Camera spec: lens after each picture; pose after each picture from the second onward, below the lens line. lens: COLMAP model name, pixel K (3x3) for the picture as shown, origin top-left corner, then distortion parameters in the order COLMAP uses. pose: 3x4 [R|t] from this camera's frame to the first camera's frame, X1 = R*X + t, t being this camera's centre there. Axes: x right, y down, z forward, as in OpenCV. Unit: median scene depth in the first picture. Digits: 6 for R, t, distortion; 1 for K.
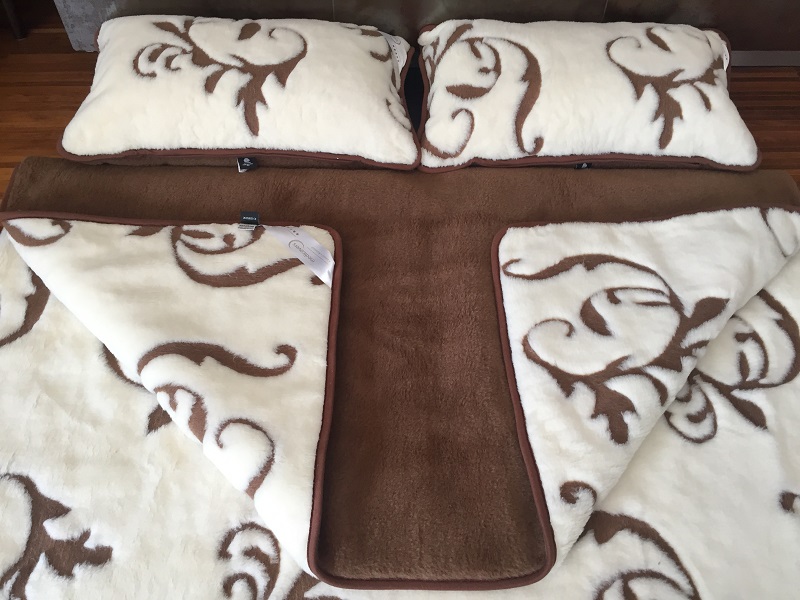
lens RADIAL K [[686.2, 0, 401.9], [0, 686.2, 301.7], [0, 0, 1]] dist [0.092883, -0.138781]
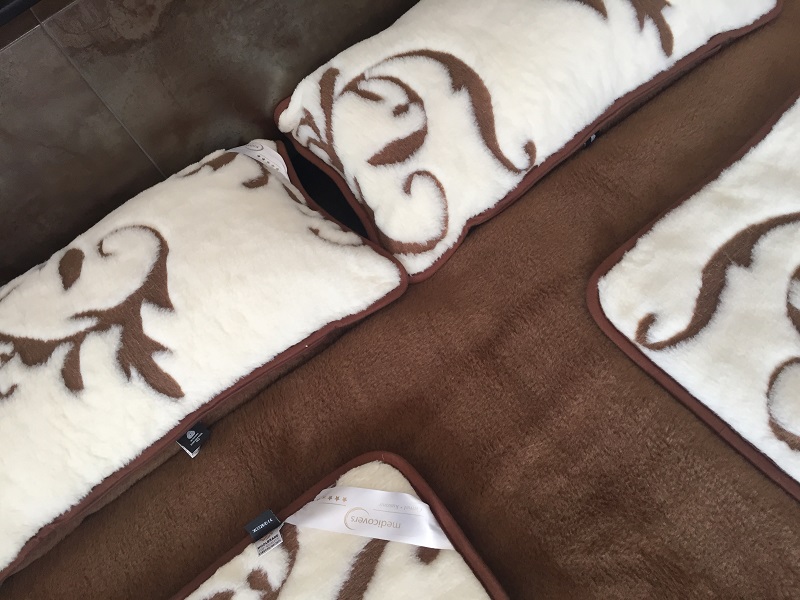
lens RADIAL K [[682.9, 0, 401.2], [0, 682.9, 302.1], [0, 0, 1]] dist [0.092239, -0.137057]
pose [[0.795735, -0.596681, 0.103814, -0.071591], [0.599042, 0.800653, 0.010175, -0.216461], [-0.089190, 0.054092, 0.994545, 0.387931]]
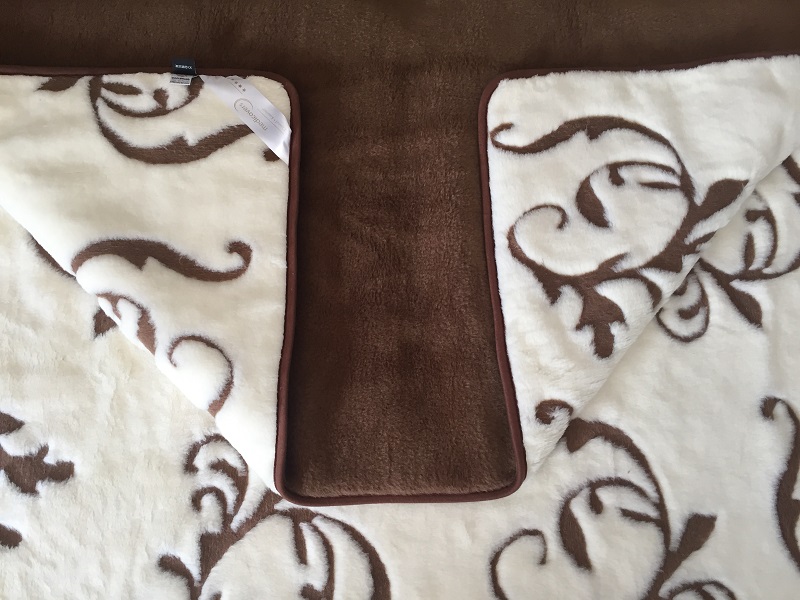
lens RADIAL K [[687.3, 0, 400.0], [0, 687.3, 300.0], [0, 0, 1]] dist [0.092979, -0.138768]
pose [[0.999790, -0.002663, 0.020323, 0.016845], [-0.005164, 0.926818, 0.375474, -0.180146], [-0.019836, -0.375500, 0.926610, 0.137933]]
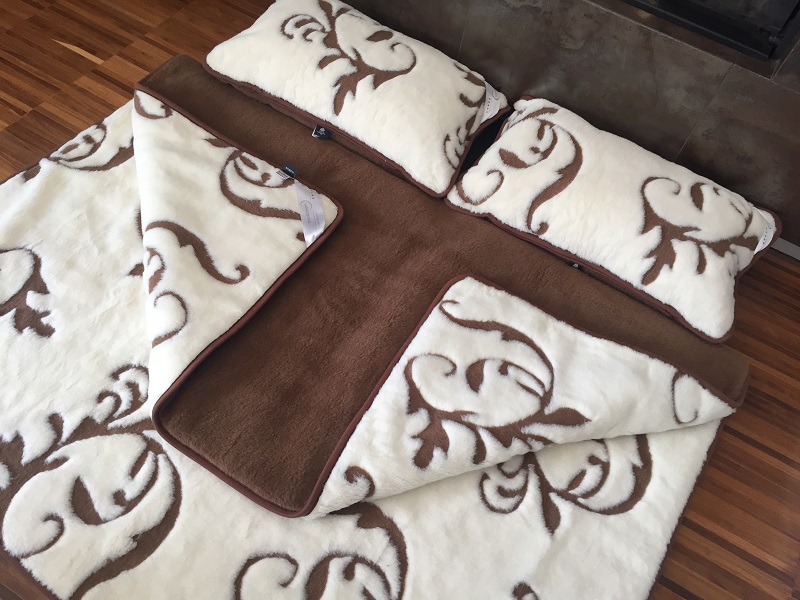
lens RADIAL K [[686.2, 0, 401.9], [0, 686.2, 301.7], [0, 0, 1]] dist [0.092883, -0.138781]
pose [[0.848646, 0.482154, -0.217551, 0.342946], [-0.485426, 0.873277, 0.041826, -0.065967], [0.210149, 0.070109, 0.975152, -0.153013]]
